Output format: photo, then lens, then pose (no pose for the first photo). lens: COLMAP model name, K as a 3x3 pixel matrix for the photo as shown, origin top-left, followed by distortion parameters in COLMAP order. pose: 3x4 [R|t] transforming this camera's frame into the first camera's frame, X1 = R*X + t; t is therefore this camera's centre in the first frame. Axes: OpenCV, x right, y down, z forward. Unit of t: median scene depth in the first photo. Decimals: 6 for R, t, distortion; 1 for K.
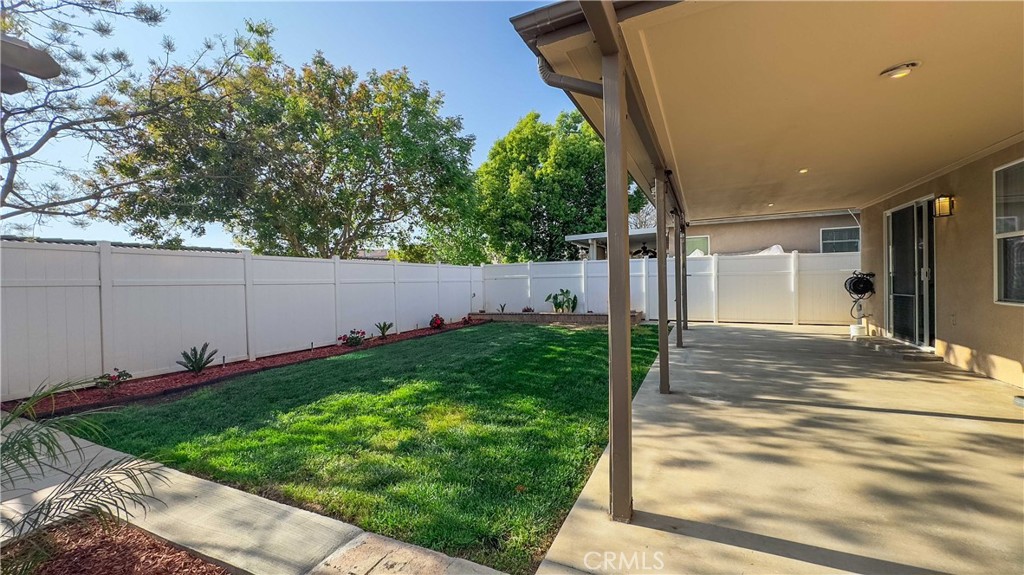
lens RADIAL K [[407.5, 0, 512.0], [0, 407.5, 287.5], [0, 0, 1]] dist [-0.001608, -0.000175]
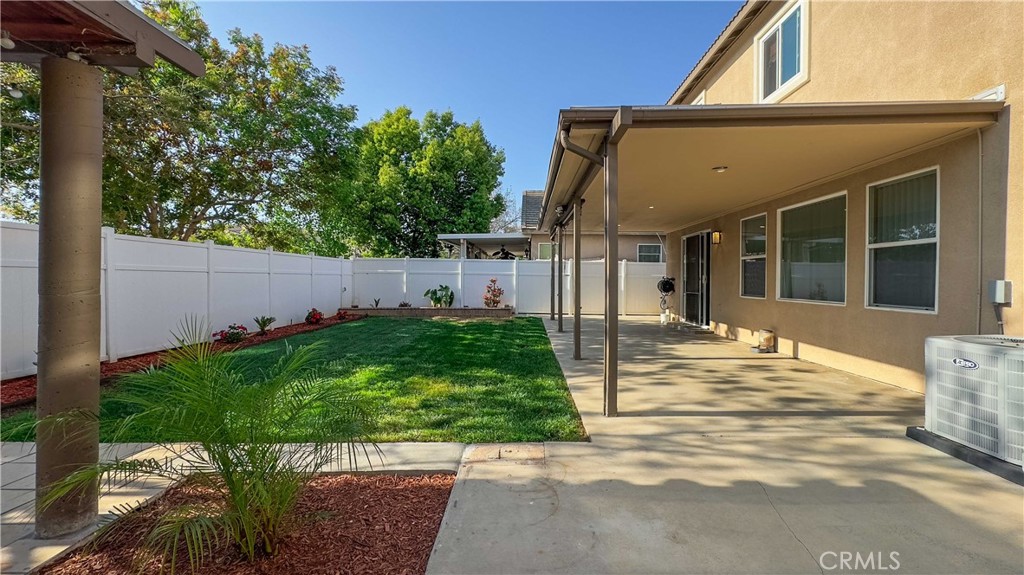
lens RADIAL K [[417.6, 0, 526.3], [0, 417.6, 283.4], [0, 0, 1]] dist [-0.000160, 0.000055]
pose [[0.903127, 0.023389, 0.428736, -0.216102], [-0.021080, 0.999726, -0.010135, 0.009646], [-0.428856, 0.000115, 0.903373, -0.114090]]
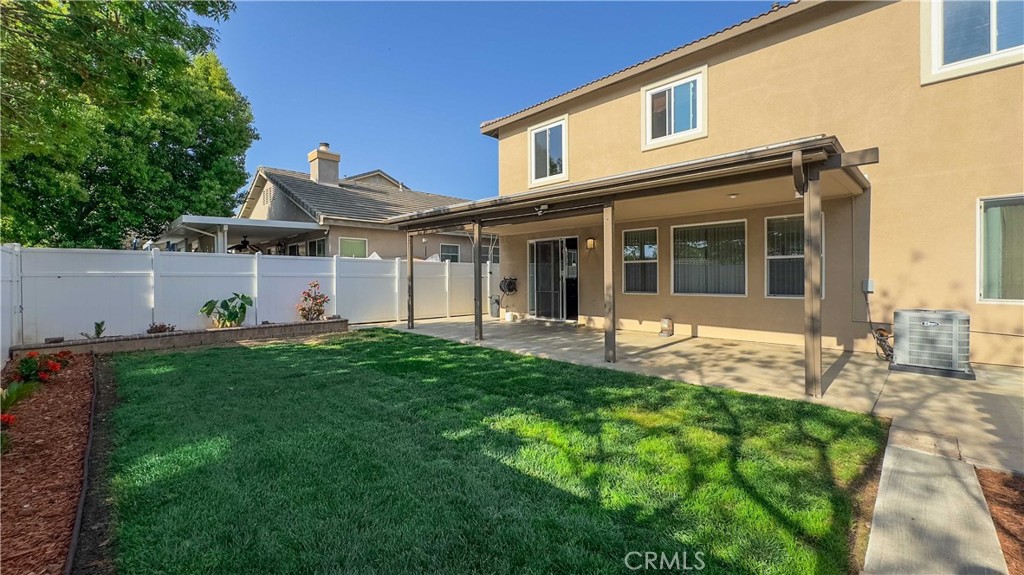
lens RADIAL K [[418.2, 0, 512.3], [0, 418.2, 280.3], [0, 0, 1]] dist [0.000774, 0.000305]
pose [[0.339046, 0.013763, 0.940669, -0.595906], [0.011332, 0.999761, -0.018712, 0.001056], [-0.940701, 0.017004, 0.338809, 0.462135]]
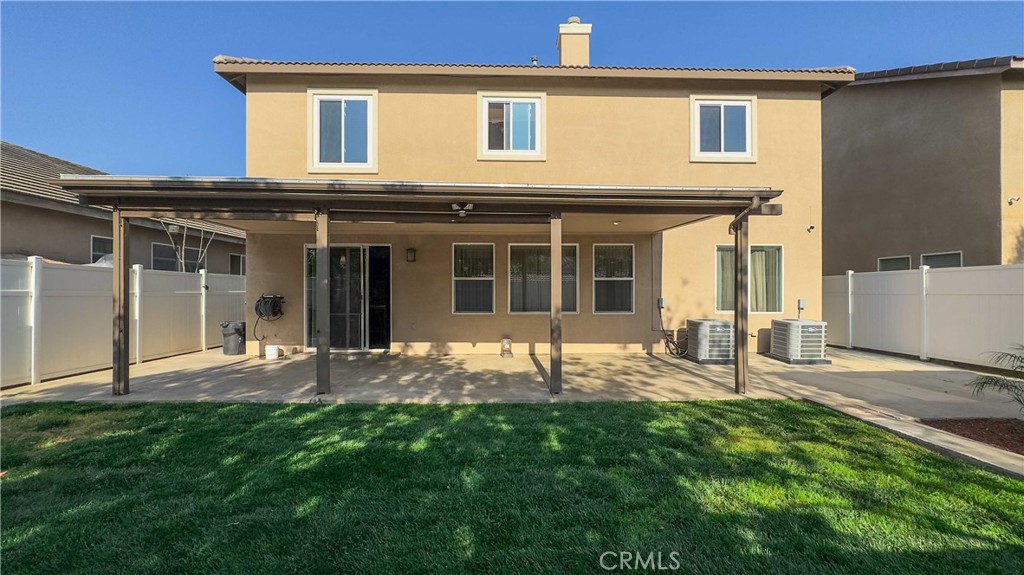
lens RADIAL K [[428.7, 0, 514.5], [0, 428.7, 288.1], [0, 0, 1]] dist [-0.001658, 0.000460]
pose [[-0.456347, 0.028274, 0.889352, -0.396776], [0.022146, 0.999546, -0.020413, -0.020428], [-0.889526, 0.010381, -0.456766, 0.943144]]
